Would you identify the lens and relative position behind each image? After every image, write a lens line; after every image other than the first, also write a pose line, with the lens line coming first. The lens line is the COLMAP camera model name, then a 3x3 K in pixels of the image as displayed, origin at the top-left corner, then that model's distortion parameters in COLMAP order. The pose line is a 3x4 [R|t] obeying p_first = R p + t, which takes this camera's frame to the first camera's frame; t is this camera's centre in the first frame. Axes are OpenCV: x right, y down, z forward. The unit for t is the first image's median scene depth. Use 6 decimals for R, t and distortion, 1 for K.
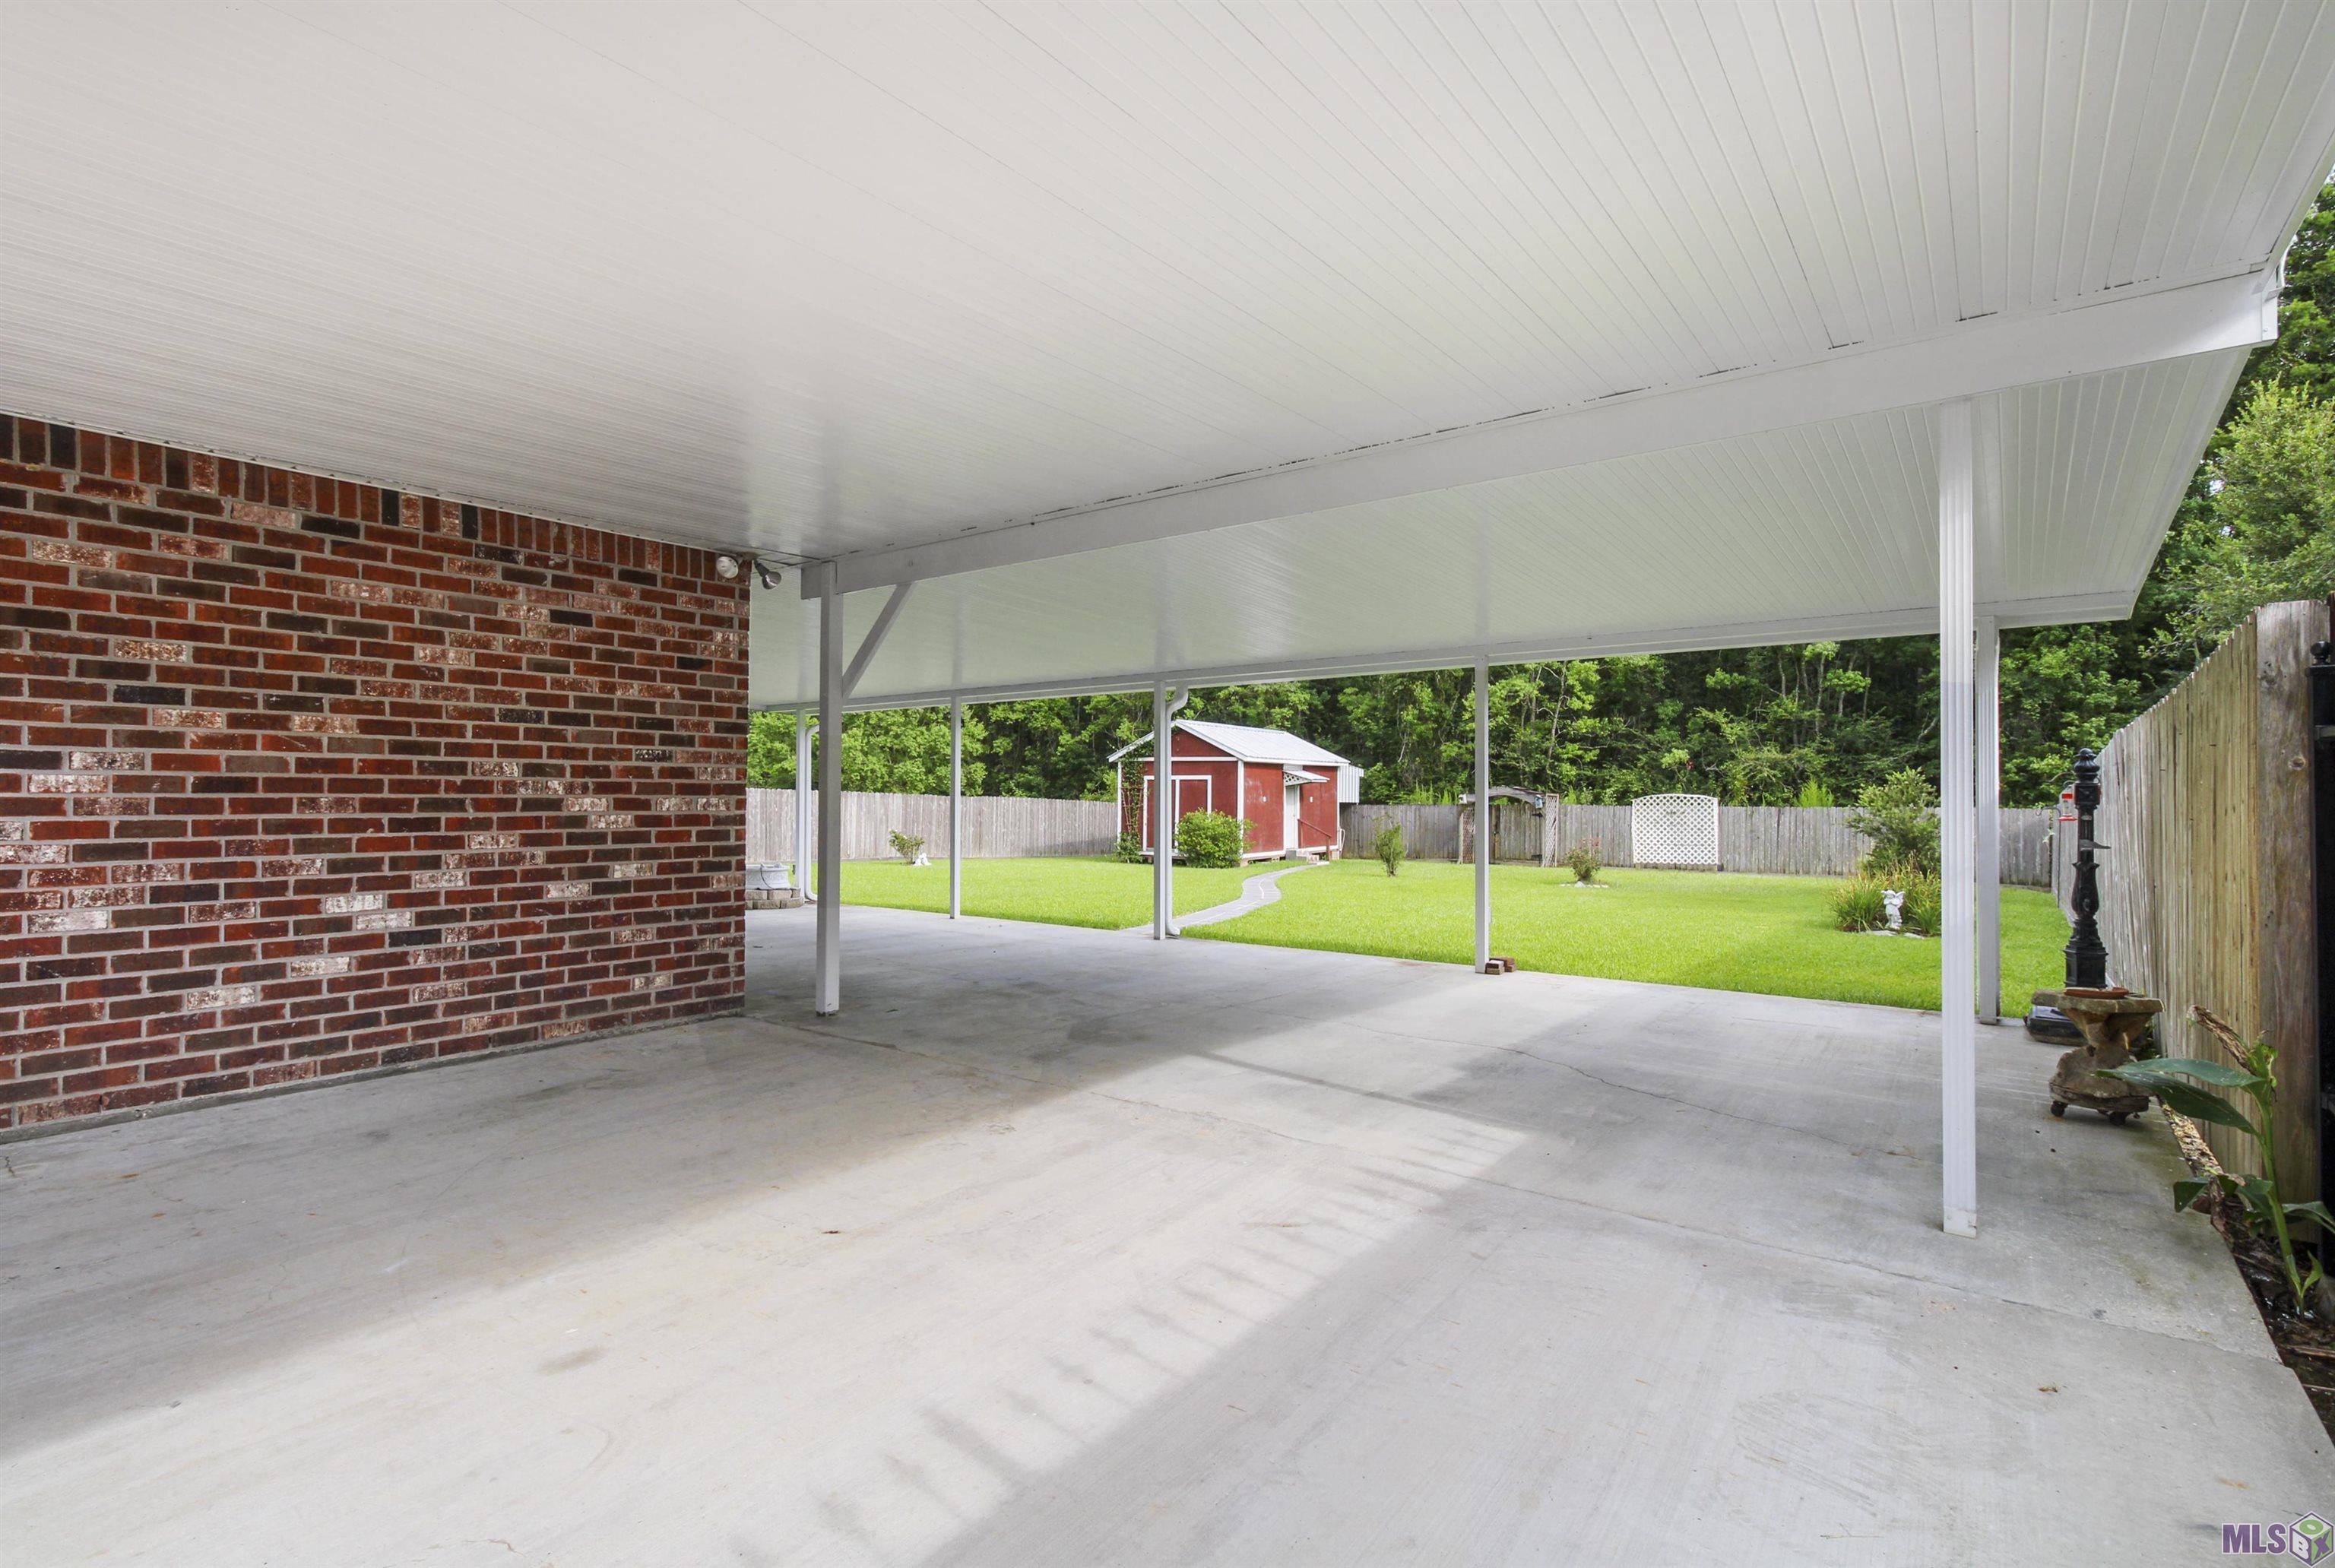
lens RADIAL K [[1129.5, 0, 1176.5], [0, 1129.5, 789.2], [0, 0, 1]] dist [0.000312, 0.000113]
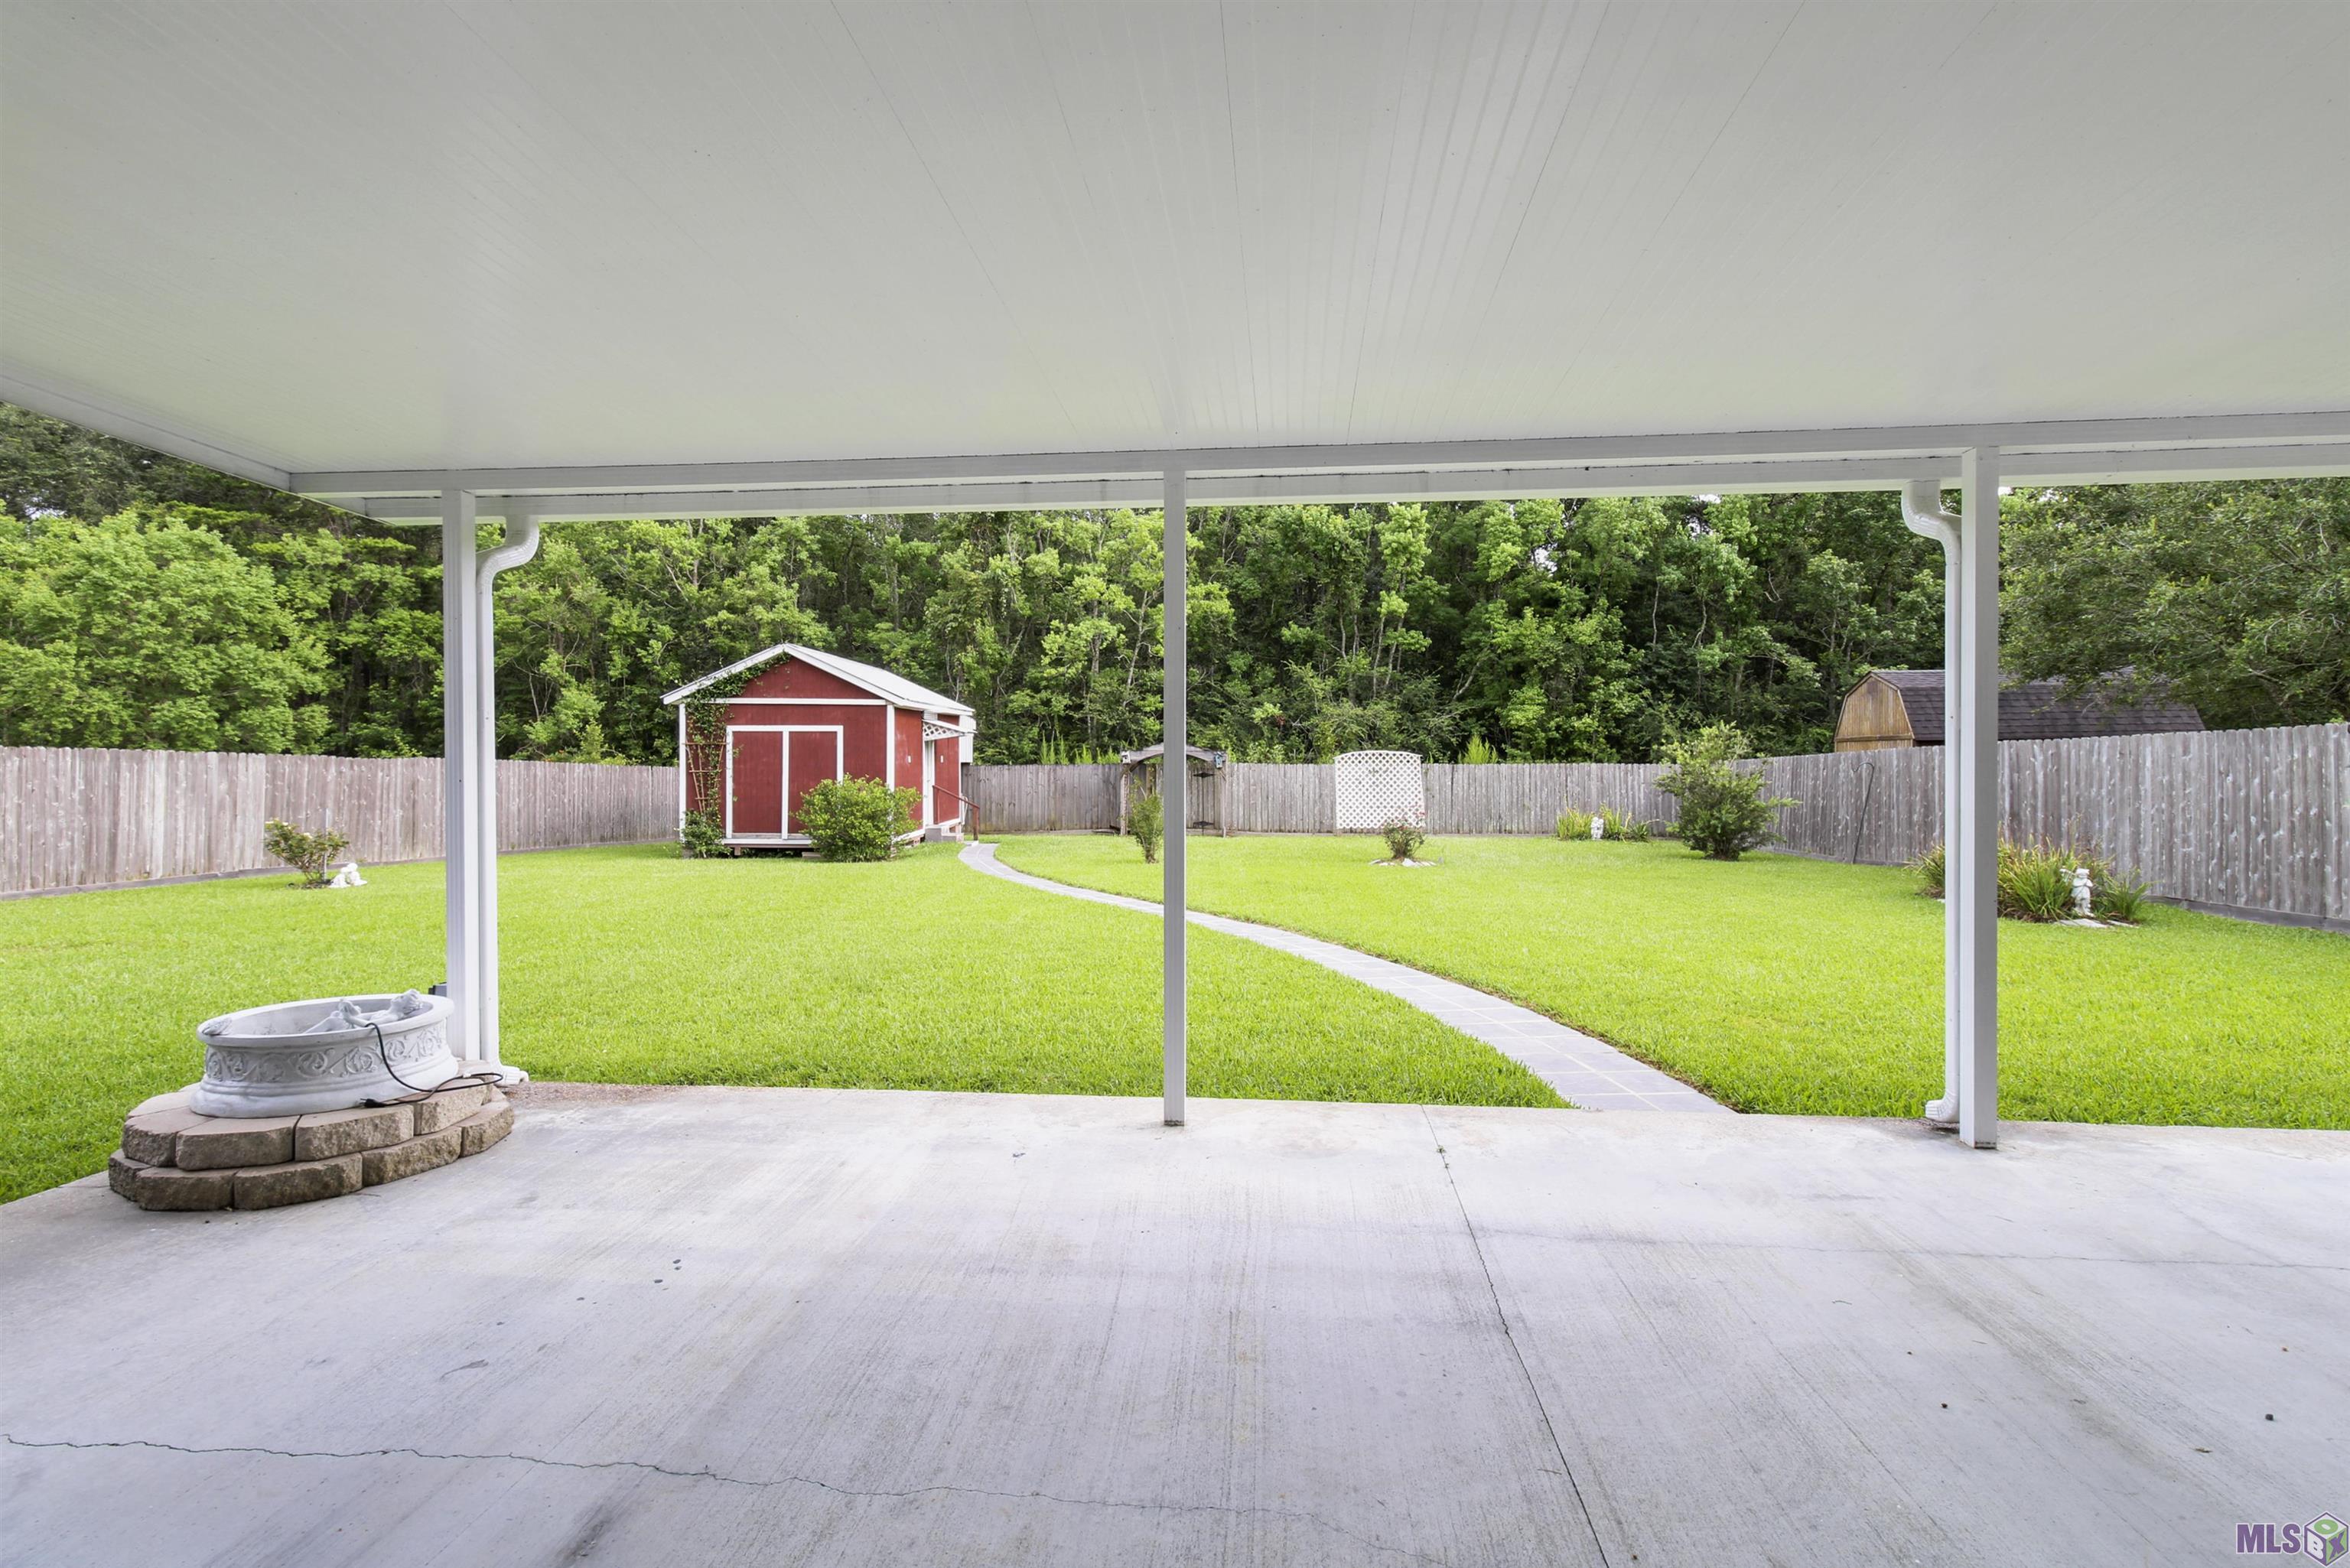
lens RADIAL K [[1132.2, 0, 1187.9], [0, 1132.2, 763.4], [0, 0, 1]] dist [0.001972, 0.001040]
pose [[0.847323, -0.008362, 0.531012, -0.136451], [-0.000100, 0.999874, 0.015904, -0.000139], [-0.531078, -0.013529, 0.847215, 0.257474]]
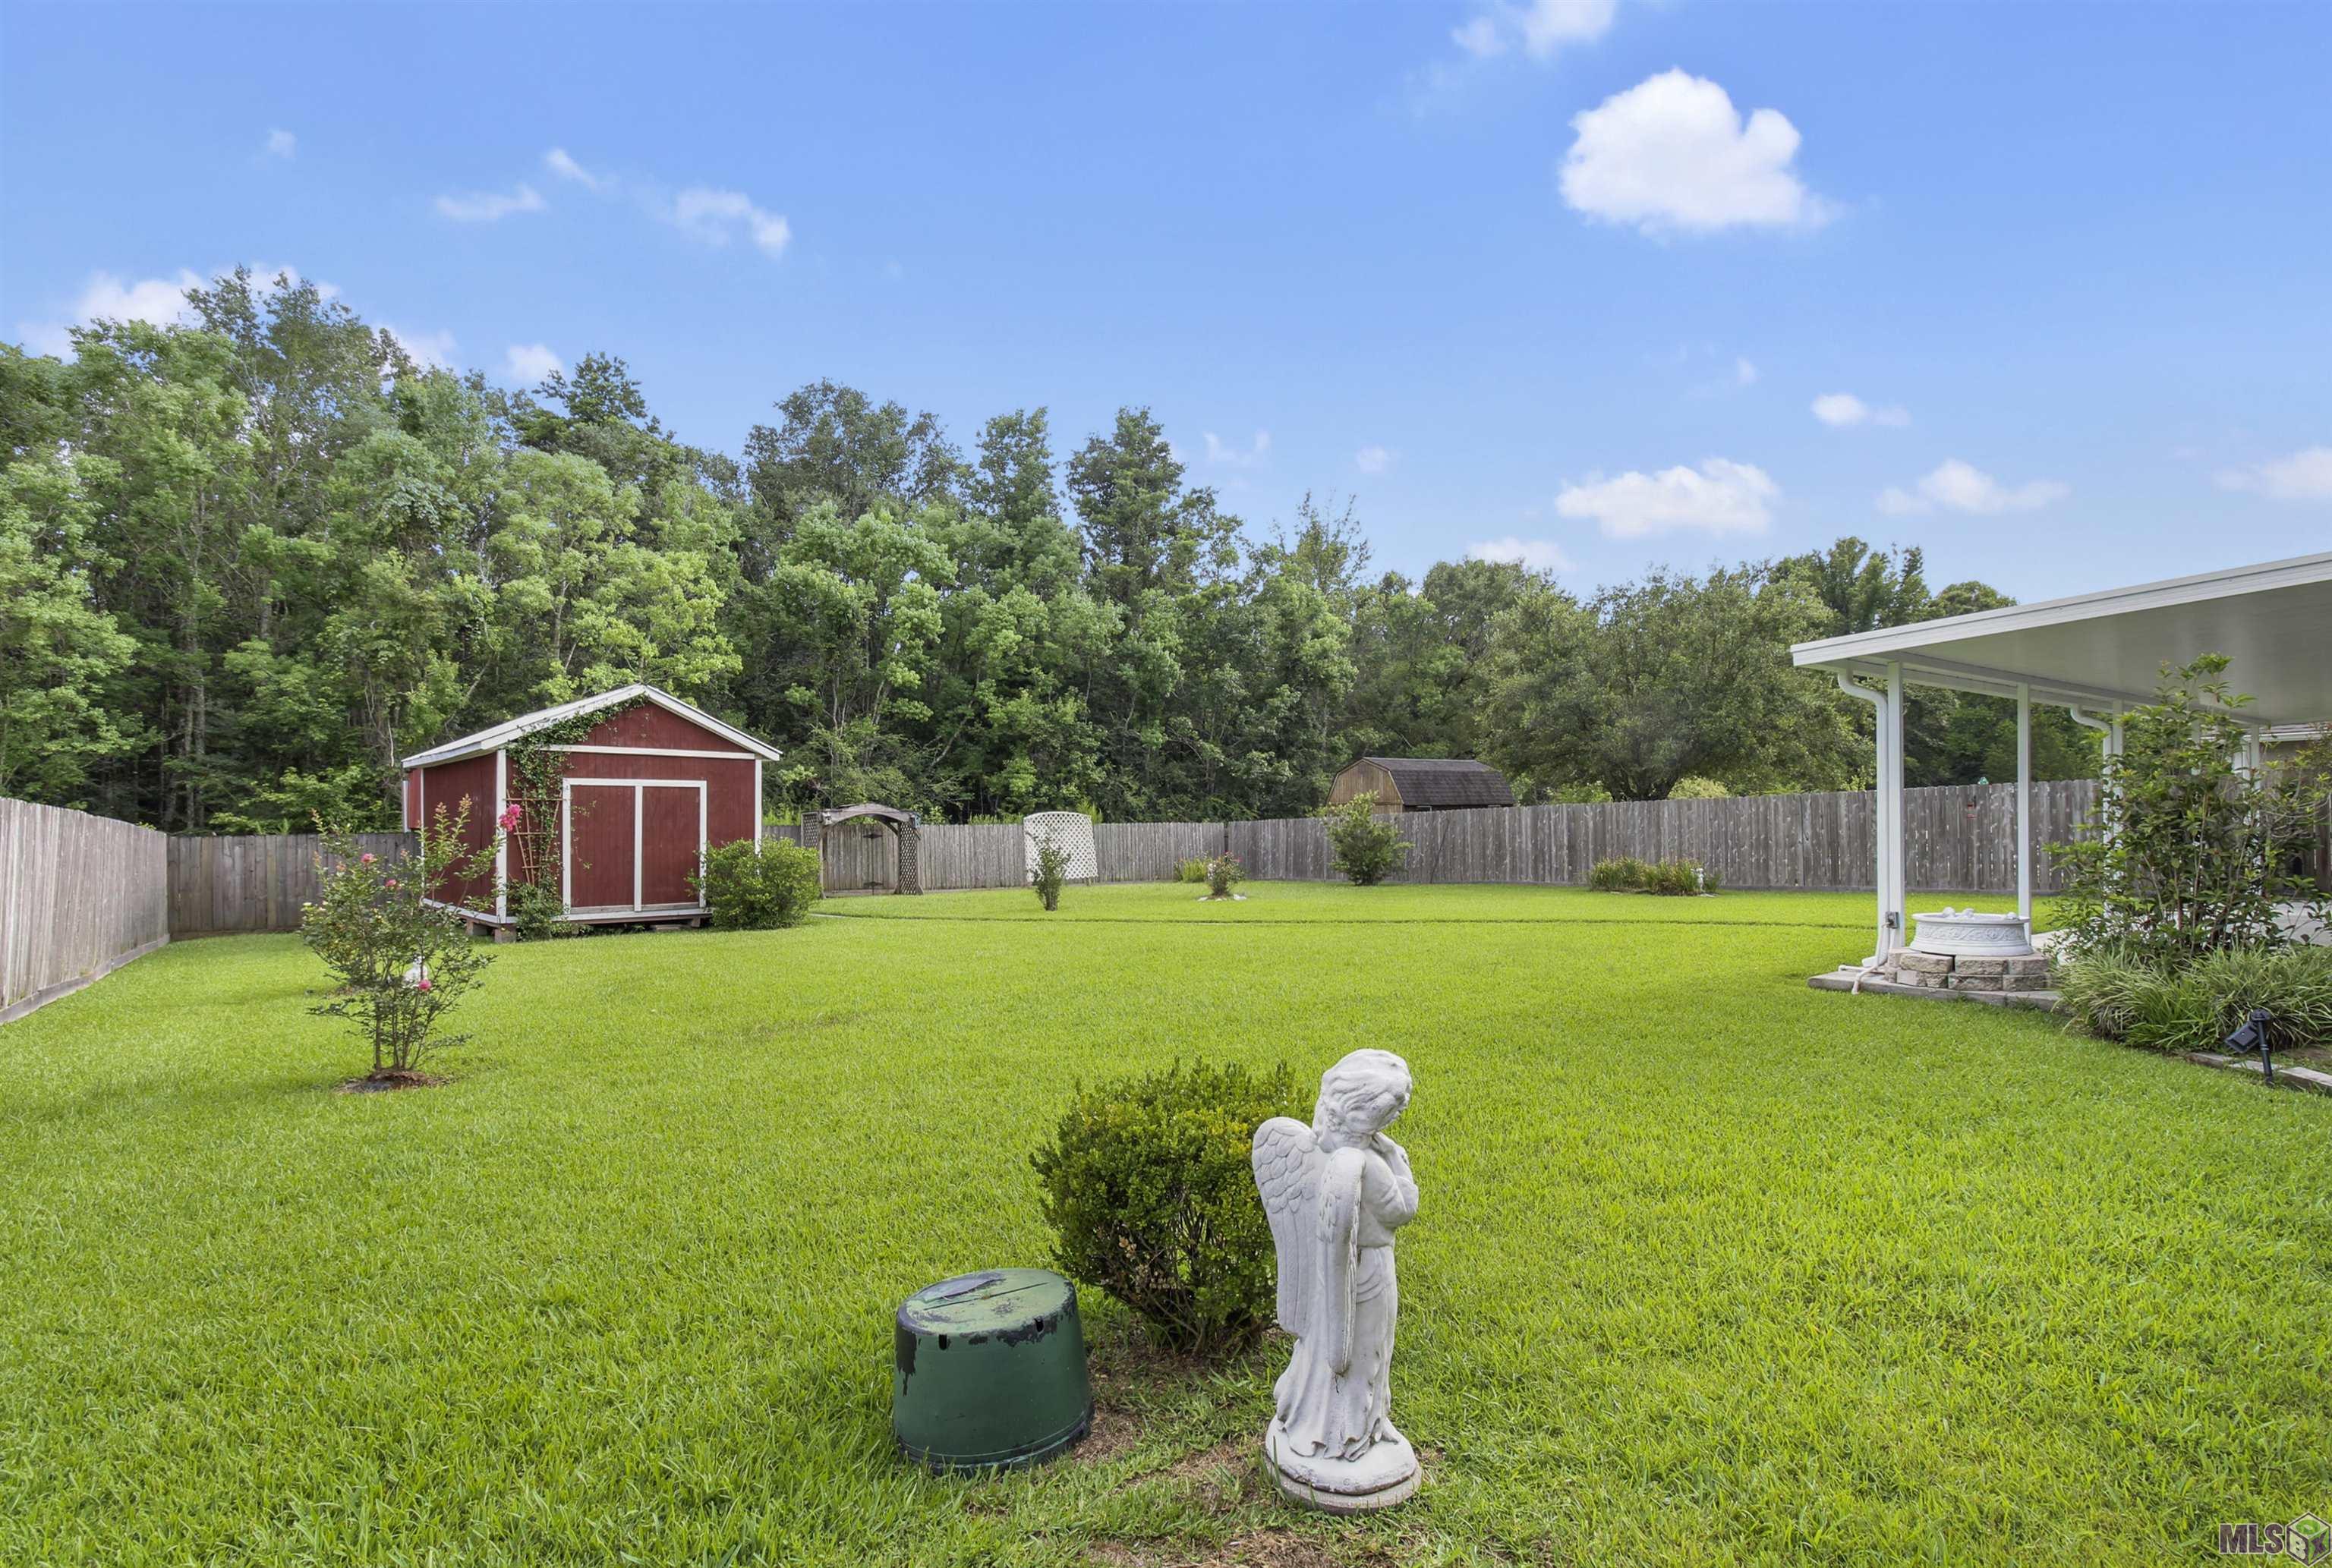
lens RADIAL K [[1128.0, 0, 1185.7], [0, 1128.0, 825.5], [0, 0, 1]] dist [0.000312, 0.000113]
pose [[0.270565, -0.009810, 0.962652, -0.423633], [-0.000338, 0.999947, 0.010285, 0.004927], [-0.962702, -0.003108, 0.270547, 0.497936]]
